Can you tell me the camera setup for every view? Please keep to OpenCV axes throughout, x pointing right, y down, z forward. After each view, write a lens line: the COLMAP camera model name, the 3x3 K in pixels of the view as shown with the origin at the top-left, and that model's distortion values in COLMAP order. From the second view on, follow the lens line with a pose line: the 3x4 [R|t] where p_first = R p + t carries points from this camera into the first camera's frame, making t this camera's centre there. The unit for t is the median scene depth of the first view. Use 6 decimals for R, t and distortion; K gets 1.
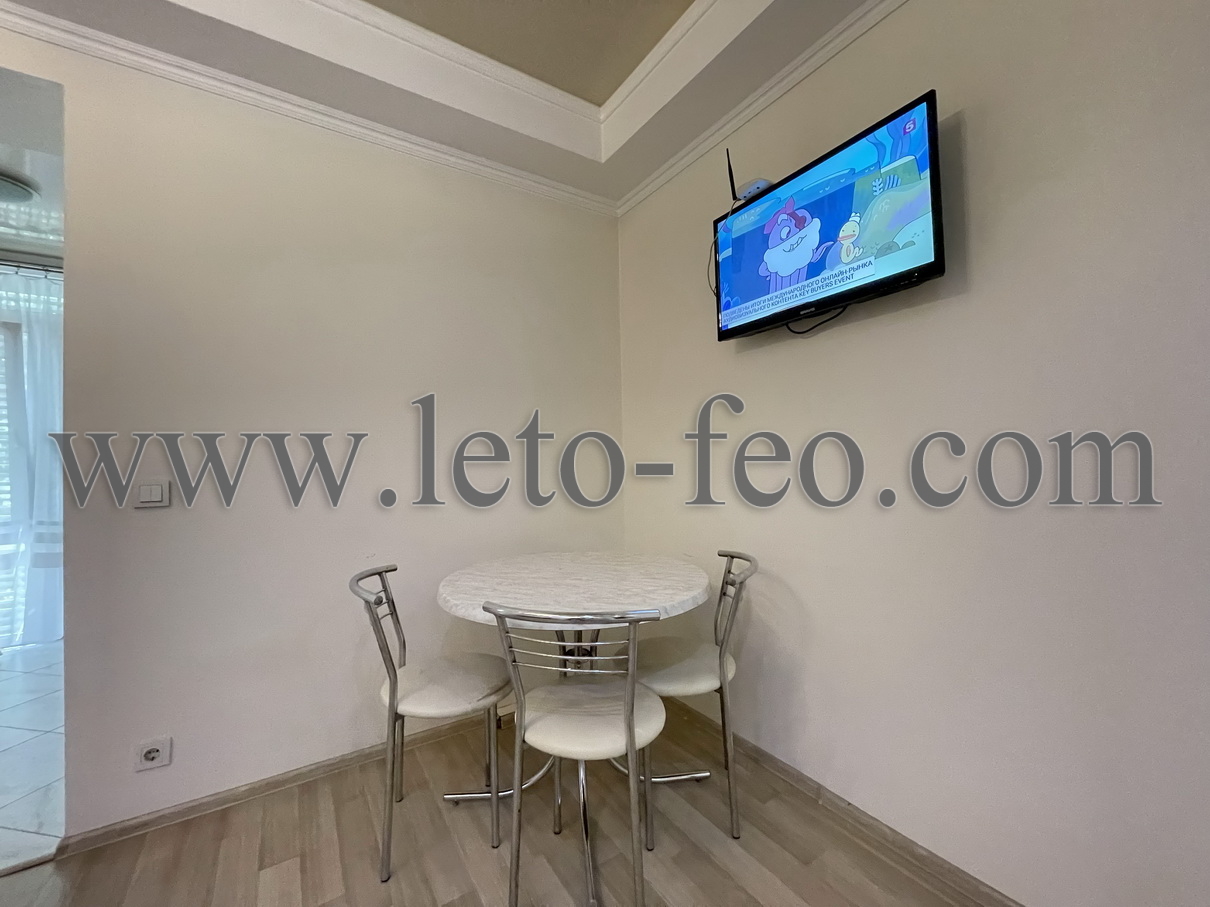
lens RADIAL K [[491.6, 0, 605.0], [0, 491.6, 453.5], [0, 0, 1]] dist [-0.002349, -0.000120]
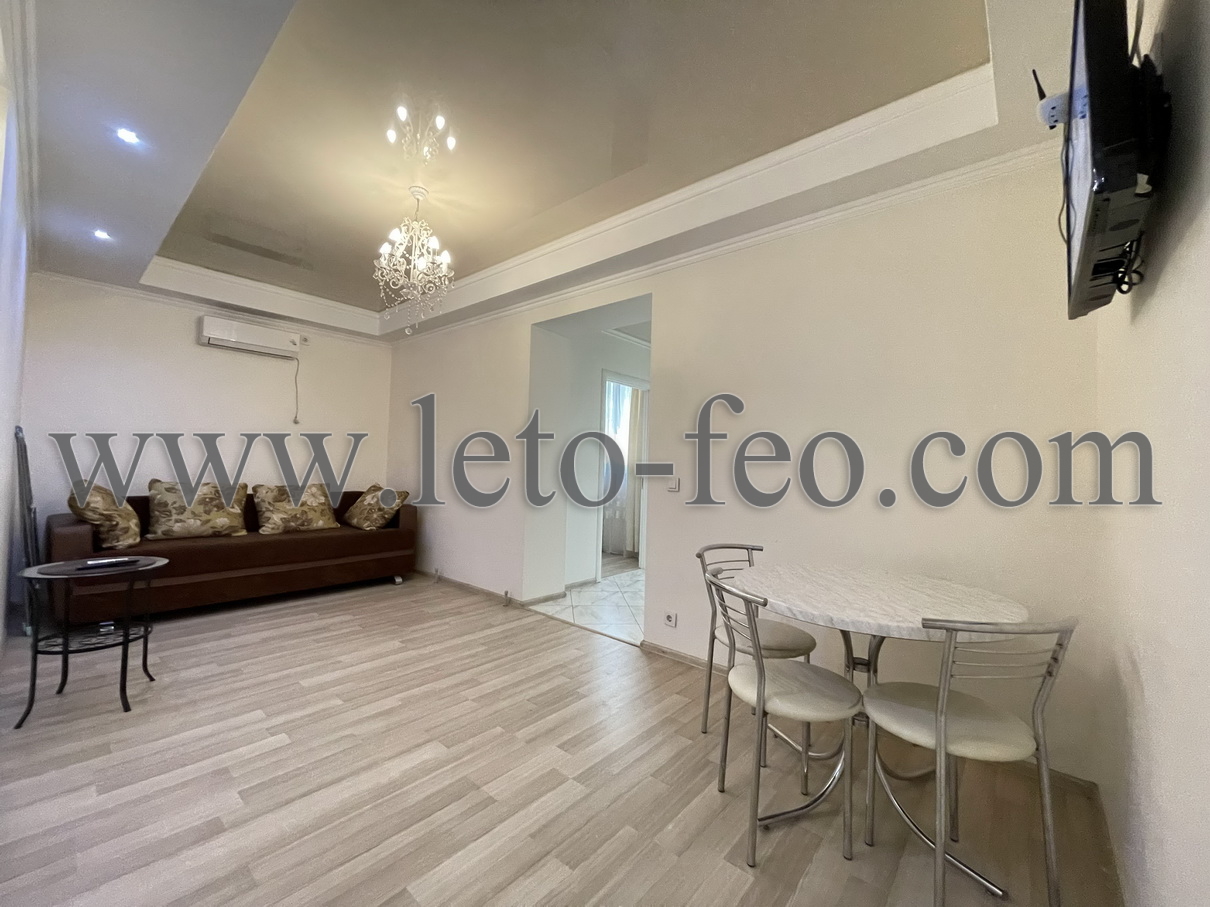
lens RADIAL K [[486.4, 0, 598.4], [0, 486.4, 454.4], [0, 0, 1]] dist [-0.004961, -0.000369]
pose [[0.240209, -0.004128, -0.970712, 0.876997], [-0.068600, 0.997419, -0.021217, 0.026929], [0.968294, 0.071687, 0.239306, 0.214427]]
